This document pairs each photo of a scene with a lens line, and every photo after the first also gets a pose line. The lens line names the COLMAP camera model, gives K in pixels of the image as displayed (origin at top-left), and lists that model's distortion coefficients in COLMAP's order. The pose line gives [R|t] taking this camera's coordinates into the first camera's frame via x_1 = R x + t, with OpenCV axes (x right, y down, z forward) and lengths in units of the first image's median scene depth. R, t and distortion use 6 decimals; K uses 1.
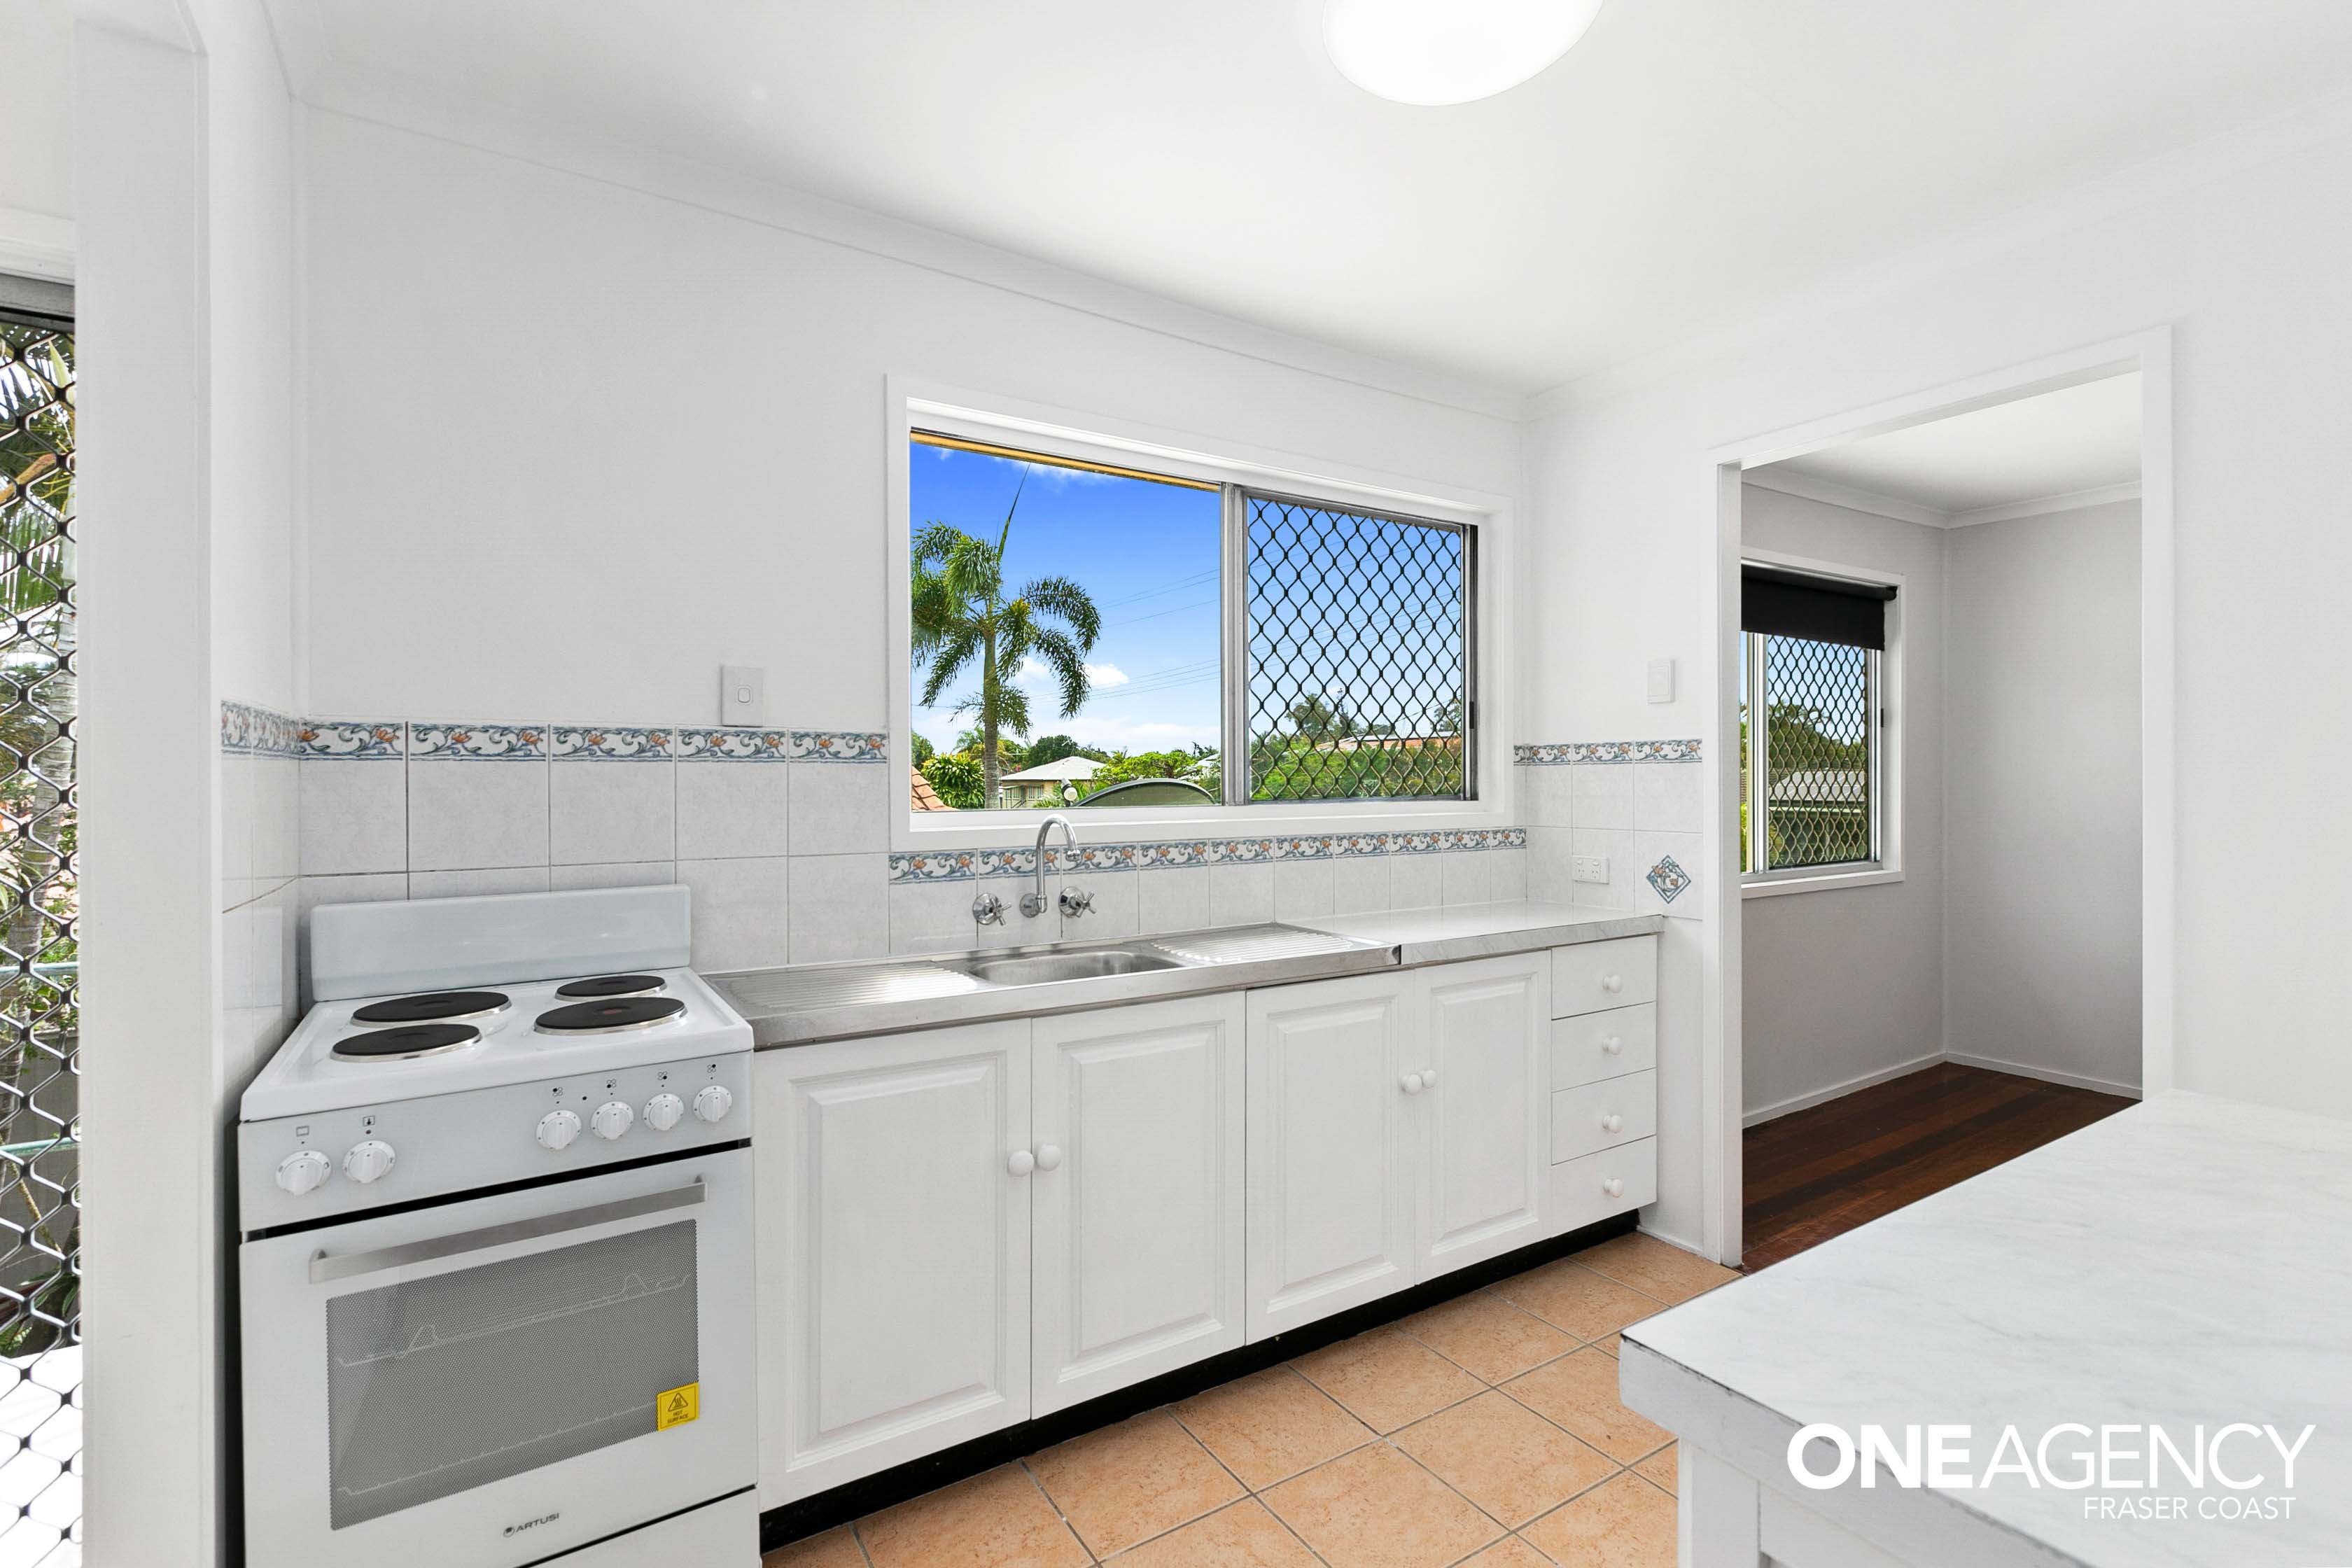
lens RADIAL K [[1070.6, 0, 1176.1], [0, 1070.6, 774.9], [0, 0, 1]] dist [0.001195, -0.000159]
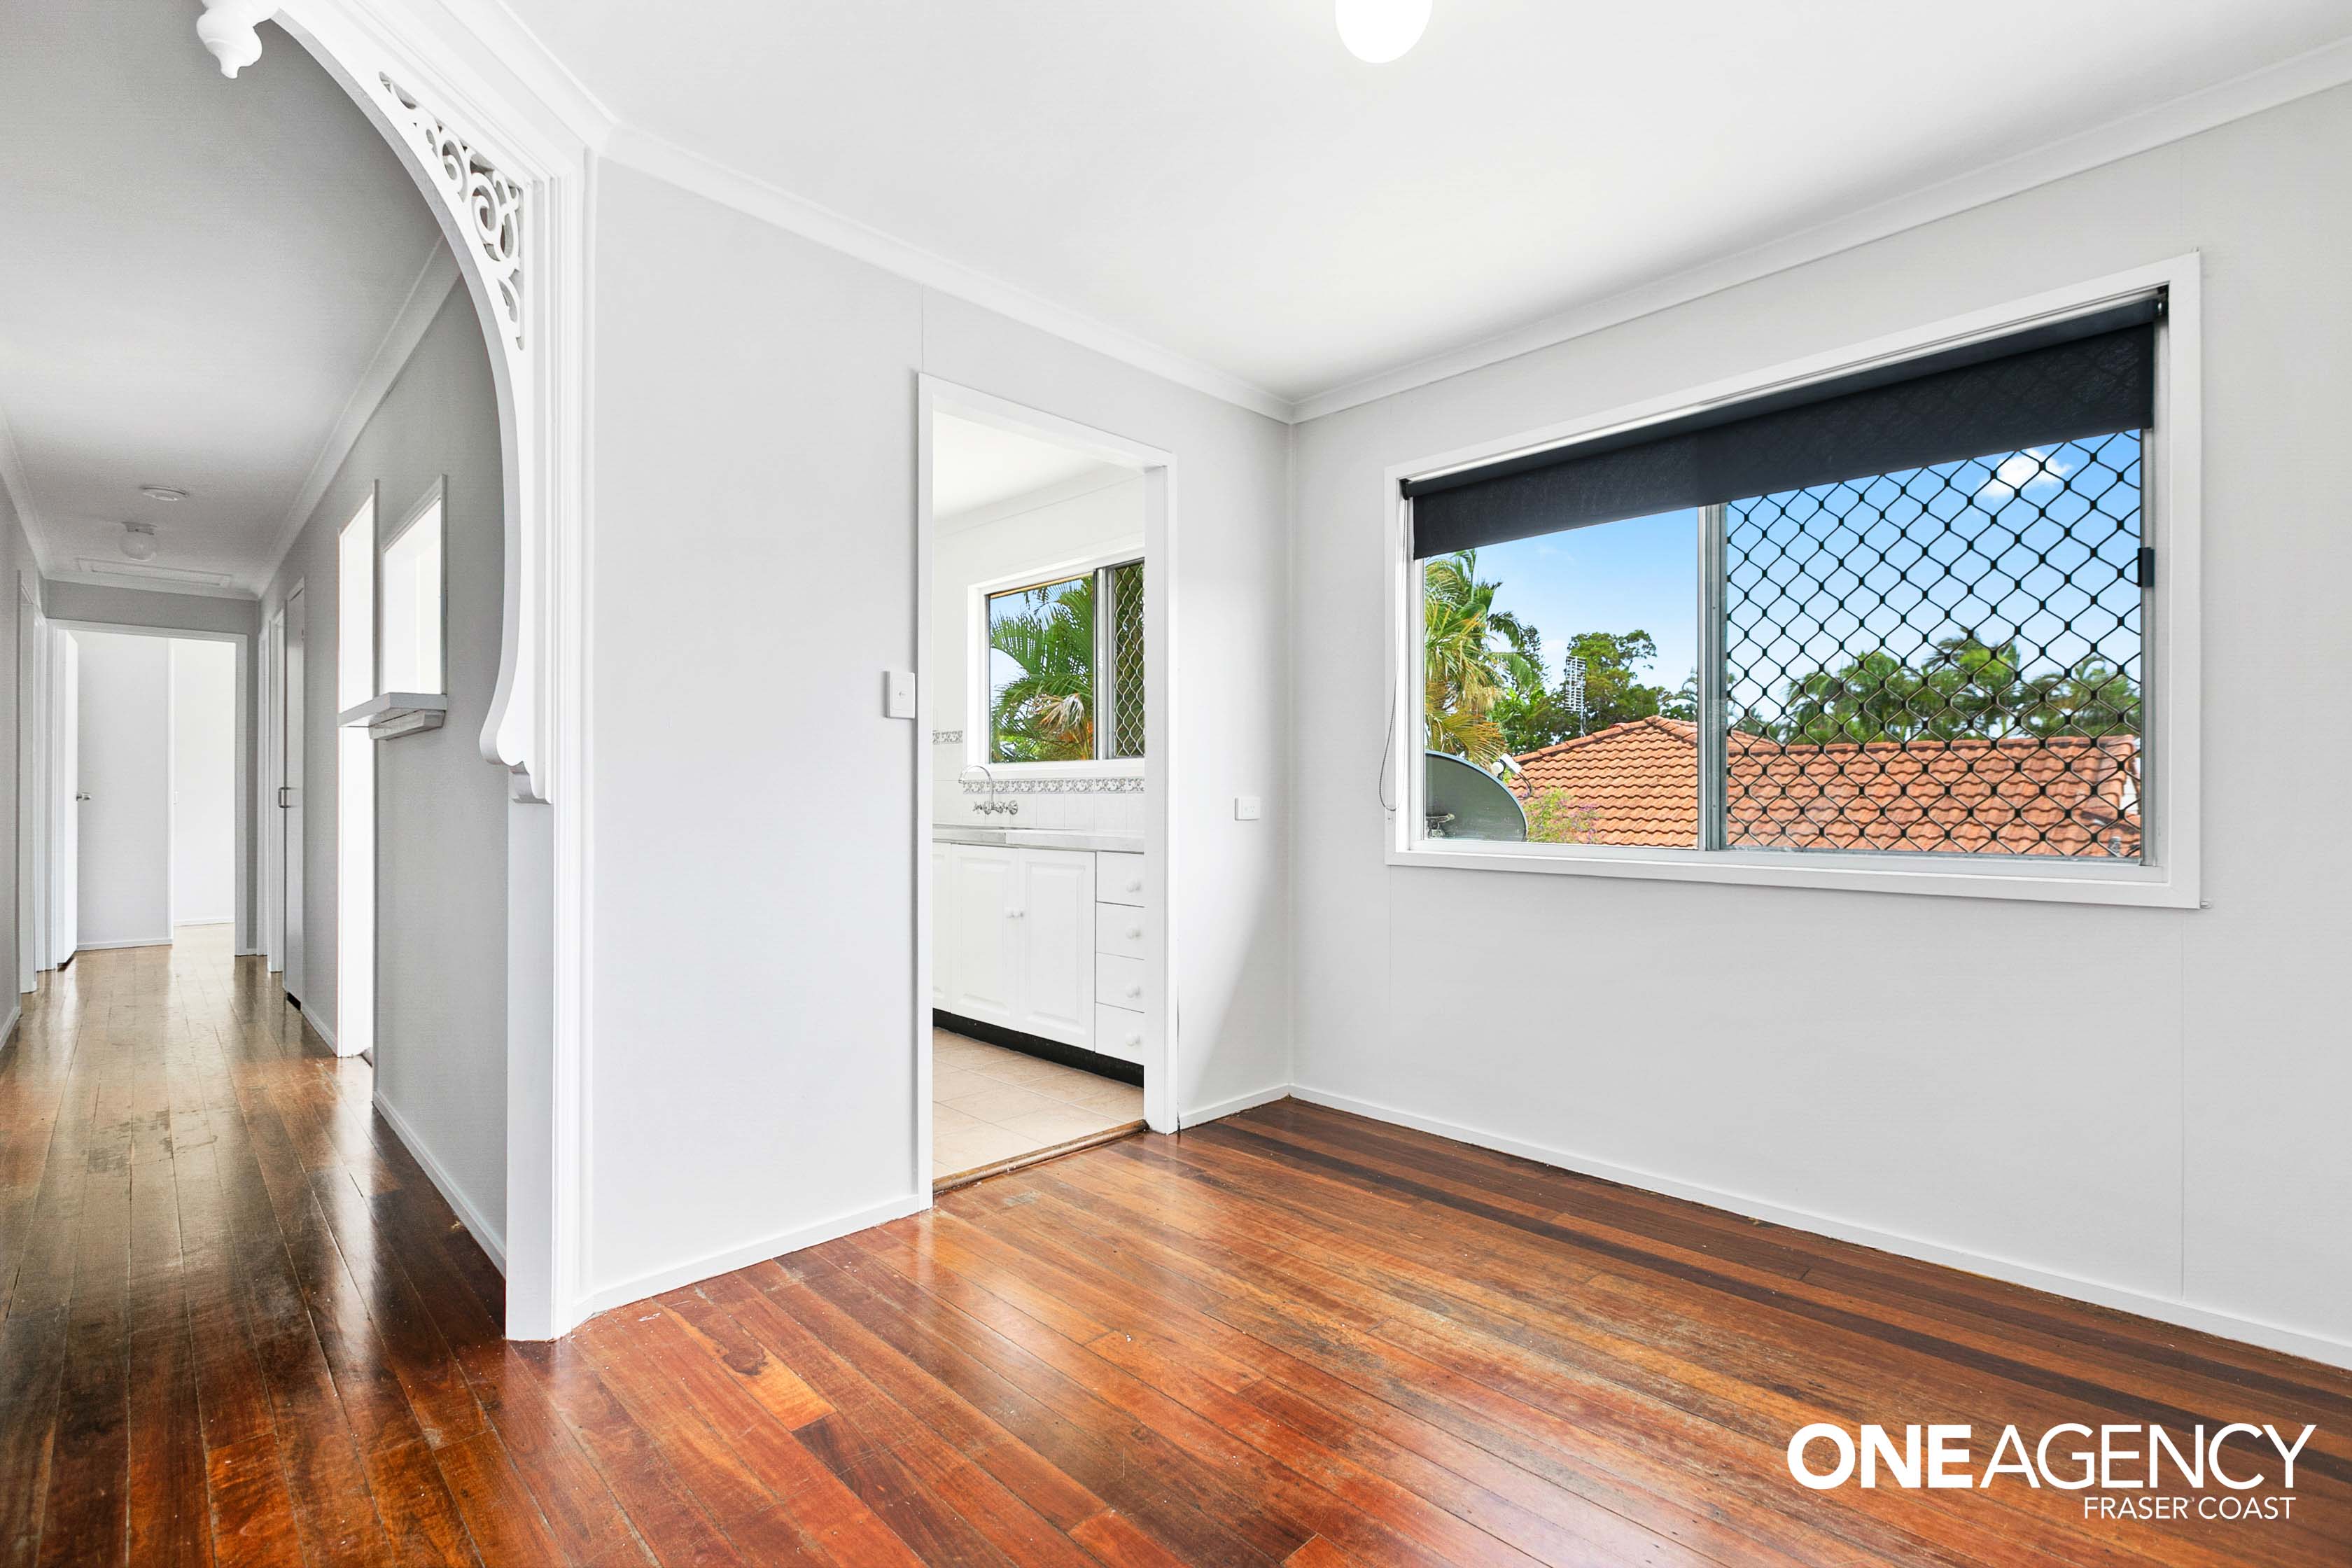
lens RADIAL K [[1070.6, 0, 1179.6], [0, 1070.6, 796.4], [0, 0, 1]] dist [0.001195, -0.000159]
pose [[0.205873, 0.003120, -0.978574, 1.650816], [0.008496, 0.999952, 0.004975, 0.076912], [0.978542, -0.009338, 0.205837, 0.765991]]
